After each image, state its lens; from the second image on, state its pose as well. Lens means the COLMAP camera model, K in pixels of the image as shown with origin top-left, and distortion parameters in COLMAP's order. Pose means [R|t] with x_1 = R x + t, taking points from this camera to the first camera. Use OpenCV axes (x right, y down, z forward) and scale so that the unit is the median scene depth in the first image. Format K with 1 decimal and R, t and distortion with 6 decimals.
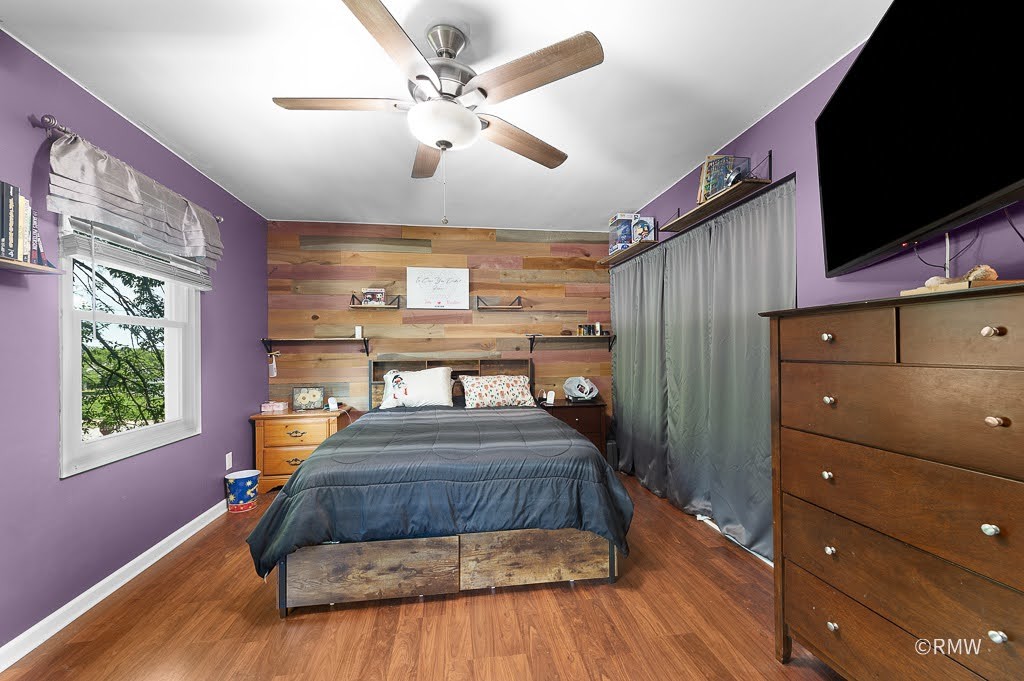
lens RADIAL K [[416.5, 0, 512.2], [0, 416.5, 344.8], [0, 0, 1]] dist [0.016740, -0.004011]
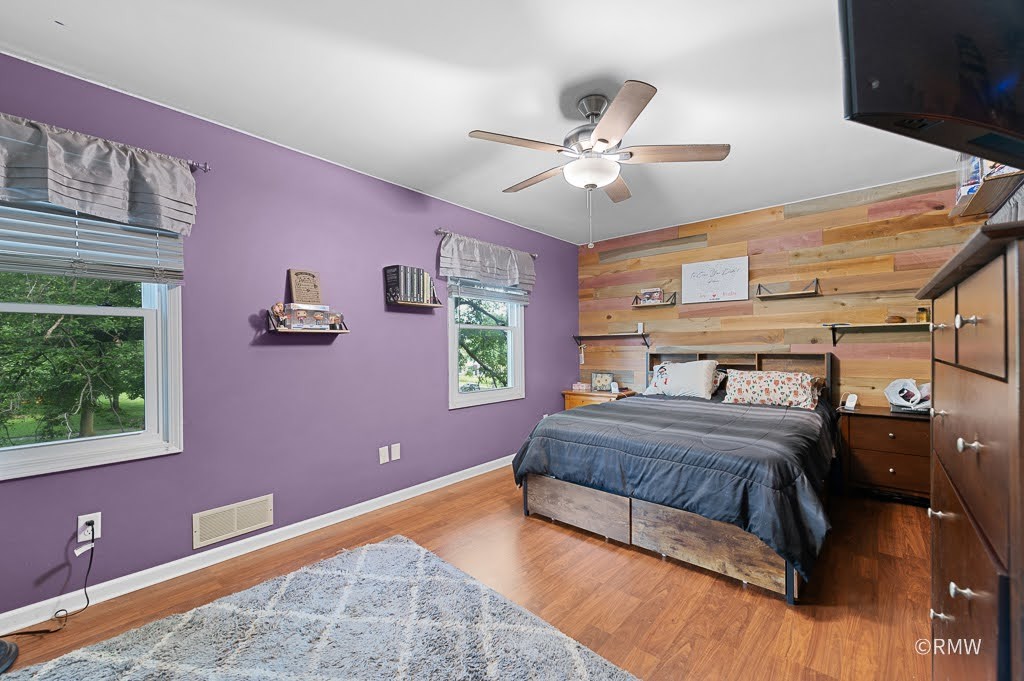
lens RADIAL K [[416.5, 0, 513.4], [0, 416.5, 345.4], [0, 0, 1]] dist [0.016740, -0.004011]
pose [[0.647616, 0.001369, -0.761965, 0.532390], [0.014064, 0.999807, 0.013749, -0.005167], [0.761837, -0.019620, 0.647472, -0.025448]]
